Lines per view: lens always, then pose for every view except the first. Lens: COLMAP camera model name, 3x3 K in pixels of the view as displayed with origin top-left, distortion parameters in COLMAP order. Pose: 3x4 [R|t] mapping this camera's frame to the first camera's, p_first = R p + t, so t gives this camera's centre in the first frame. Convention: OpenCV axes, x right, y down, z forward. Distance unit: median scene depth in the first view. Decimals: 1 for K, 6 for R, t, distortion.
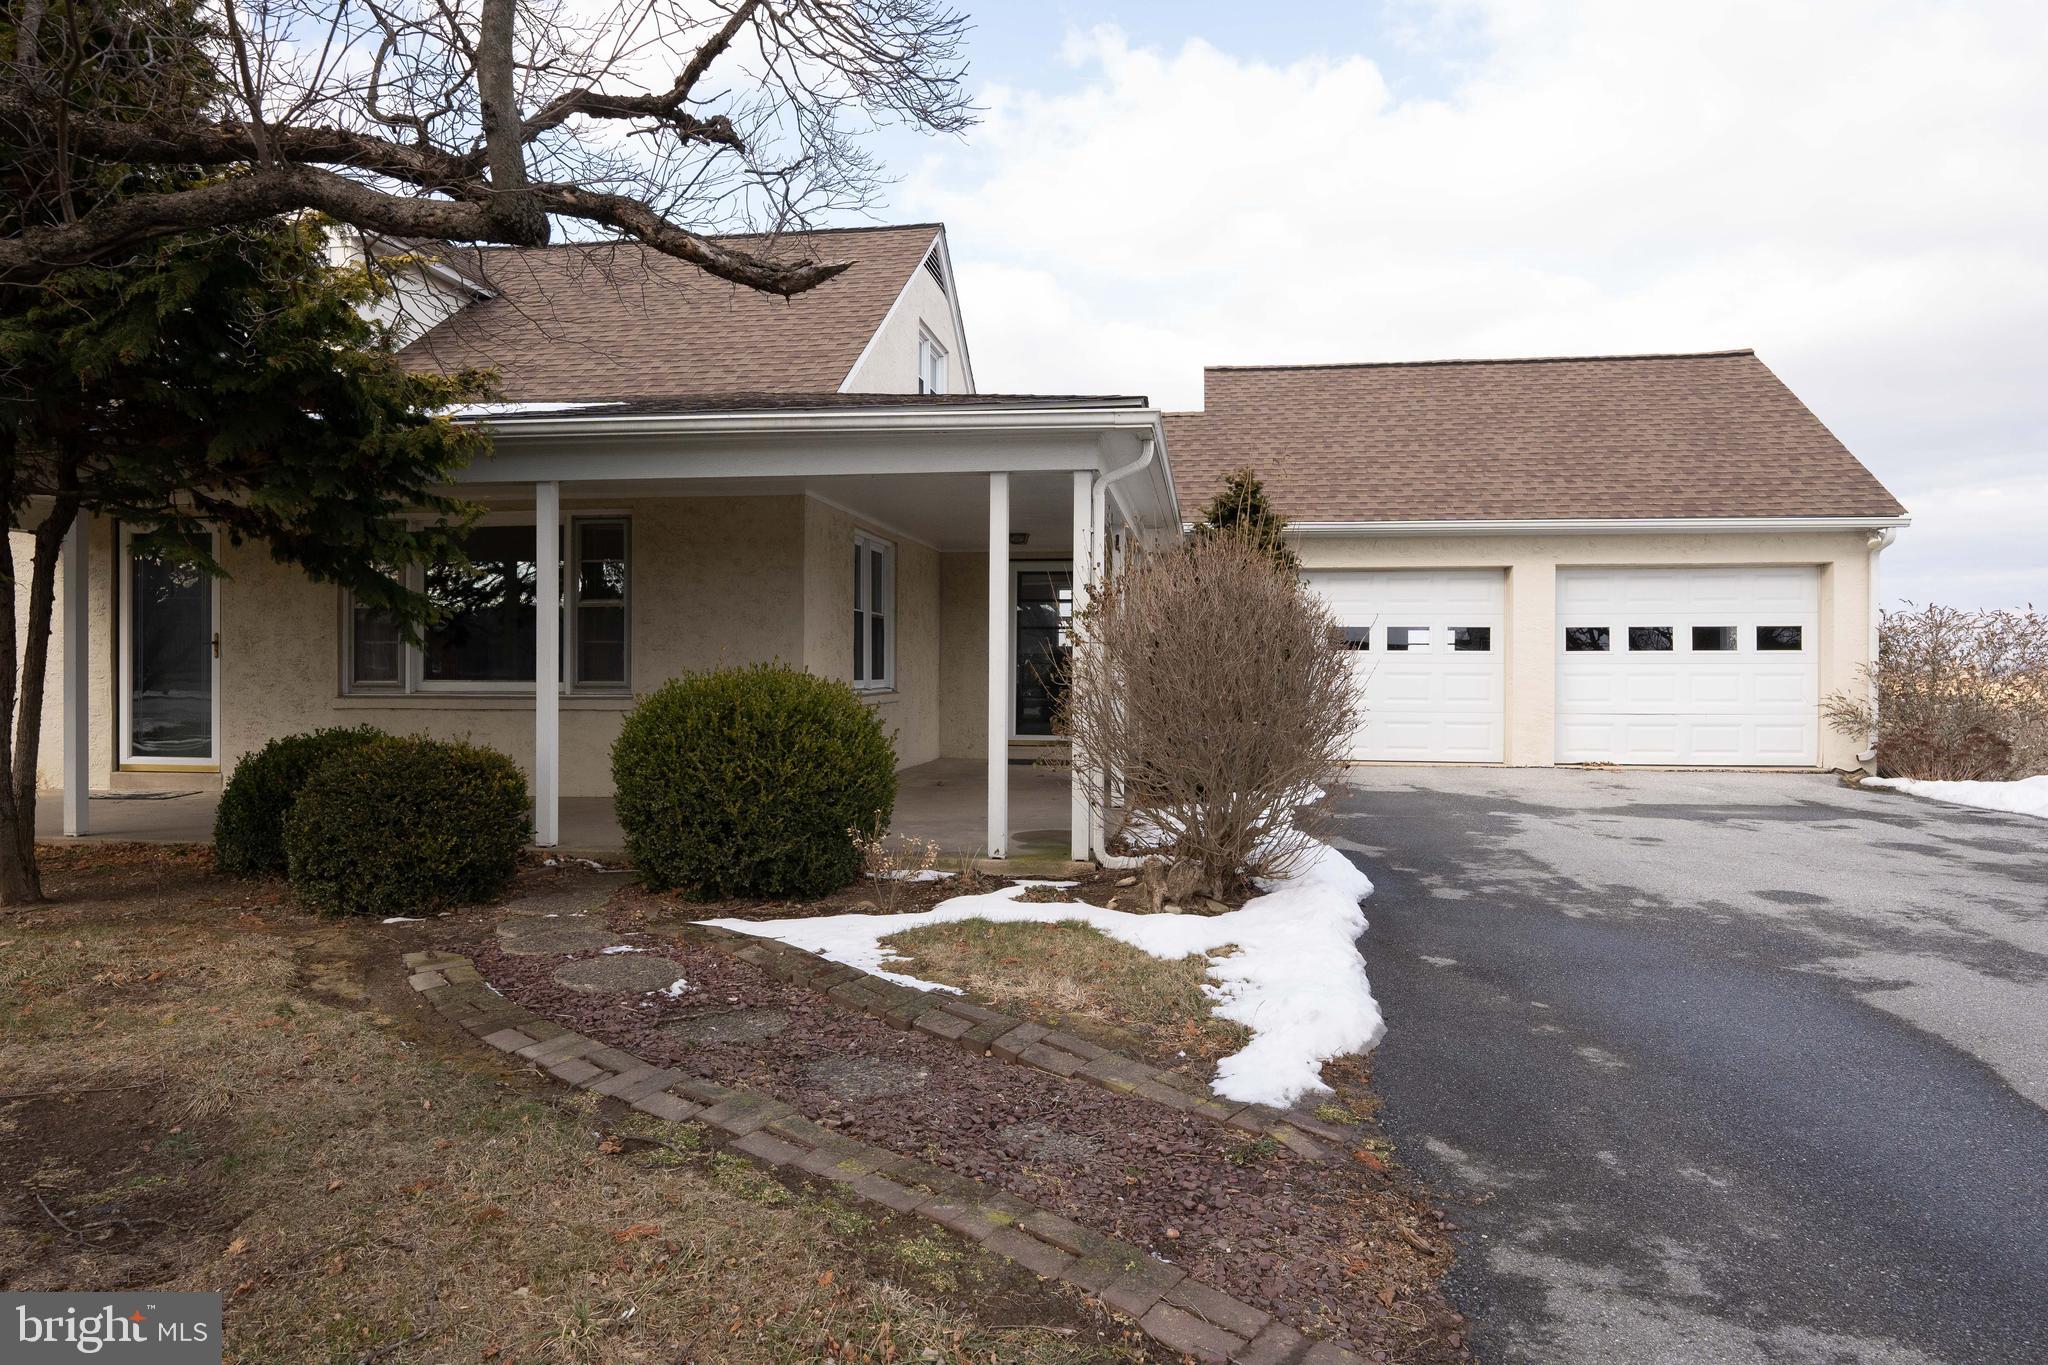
lens RADIAL K [[1276.5, 0, 1020.2], [0, 1276.5, 659.4], [0, 0, 1]] dist [-0.003026, -0.005865]
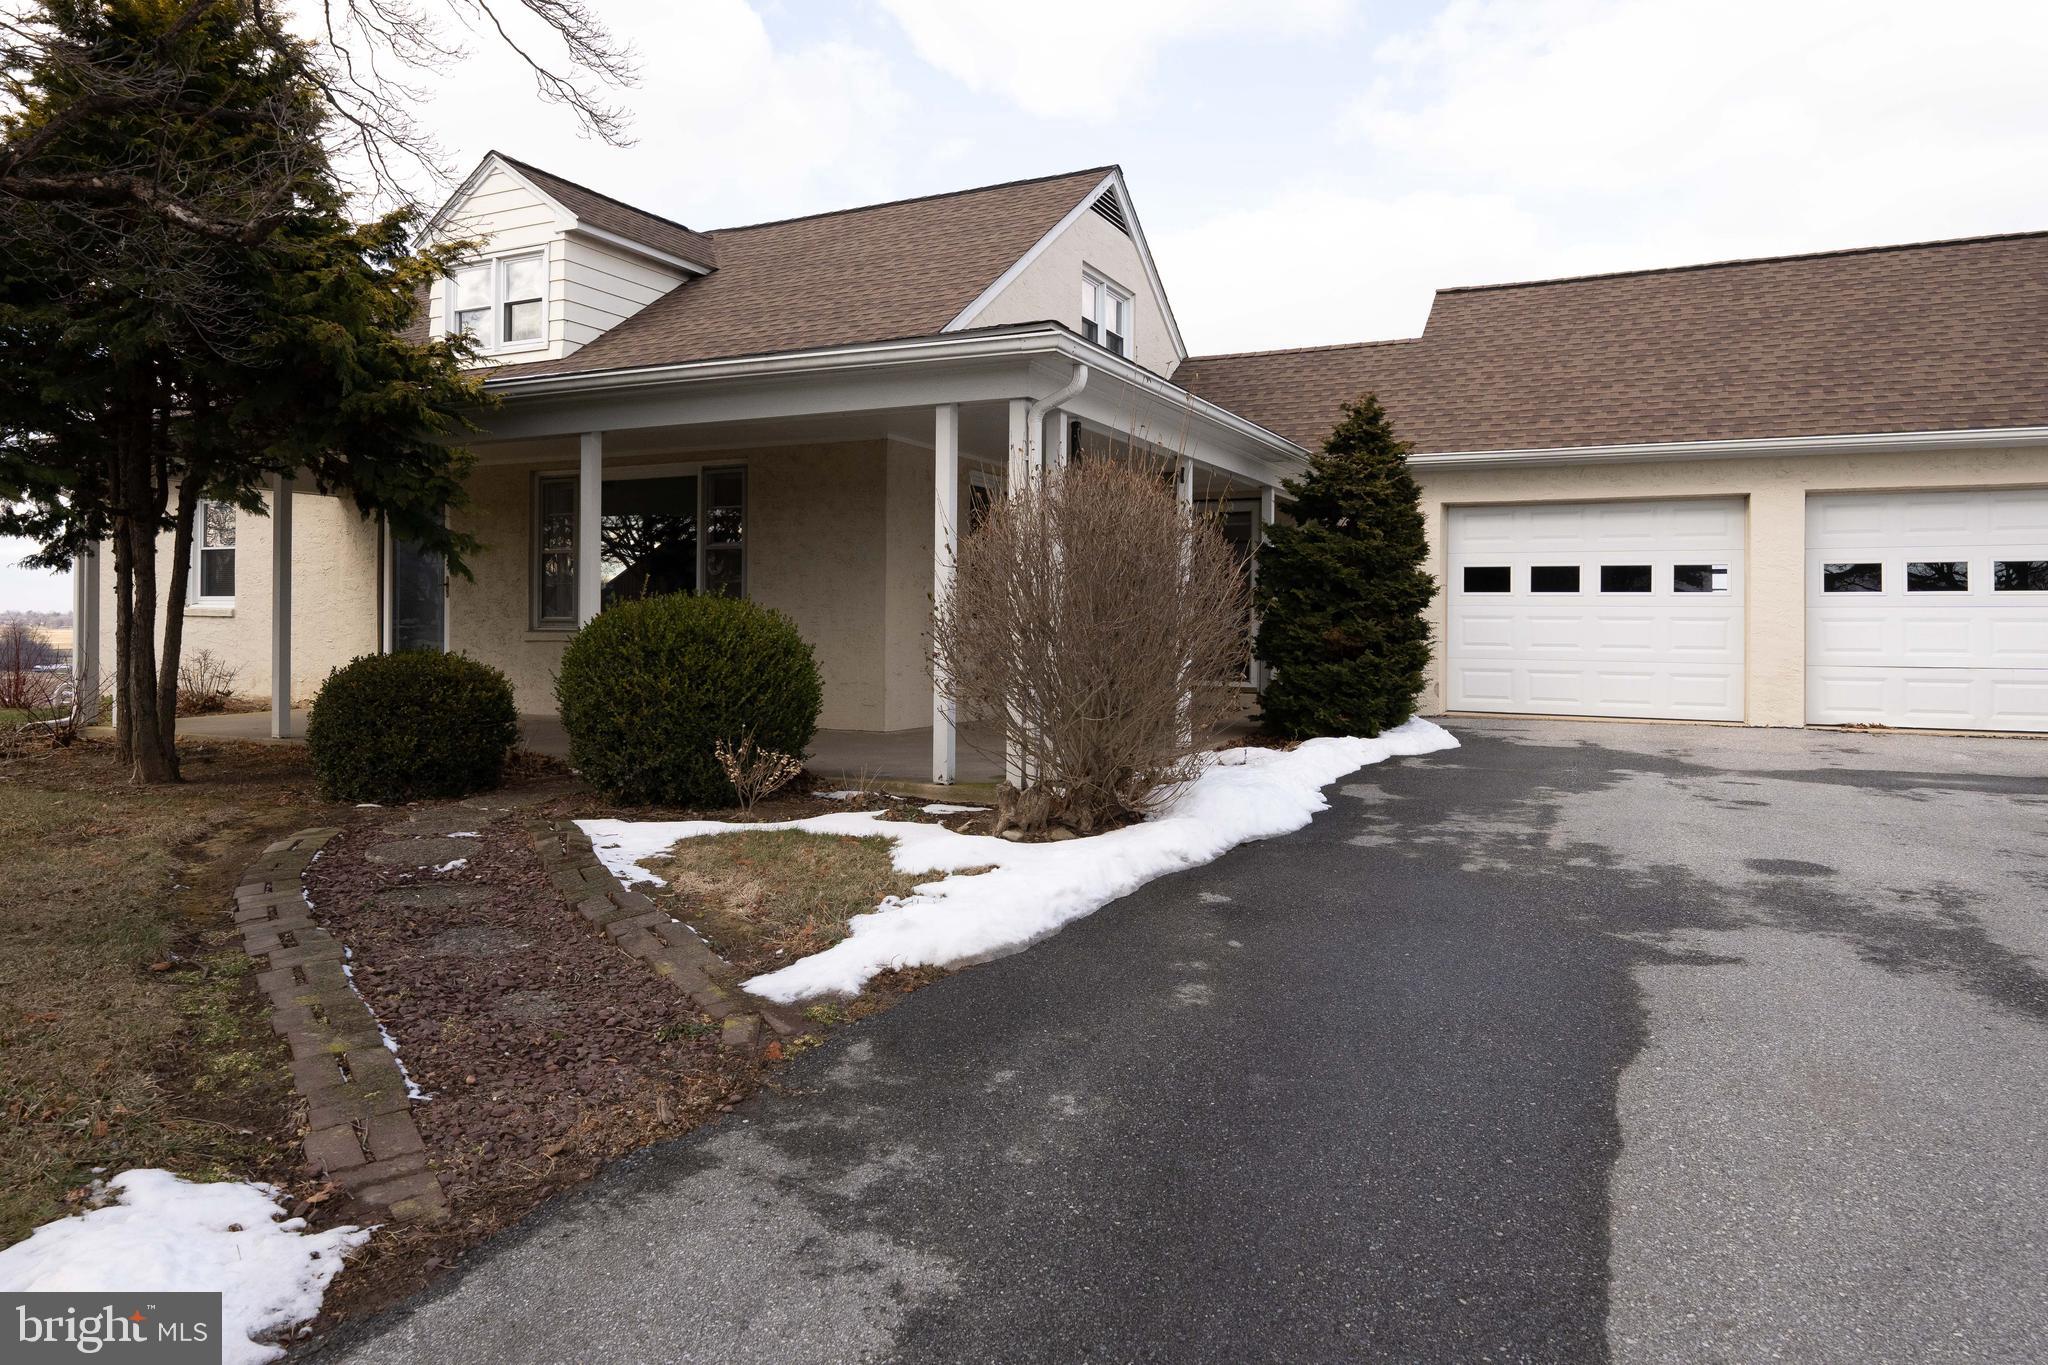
lens RADIAL K [[1291.2, 0, 1019.0], [0, 1291.2, 610.2], [0, 0, 1]] dist [0.001172, -0.012217]
pose [[0.952471, 0.001428, -0.304625, 0.189730], [-0.002921, 0.999986, -0.004446, 0.011632], [0.304614, 0.005125, 0.952462, 0.020387]]
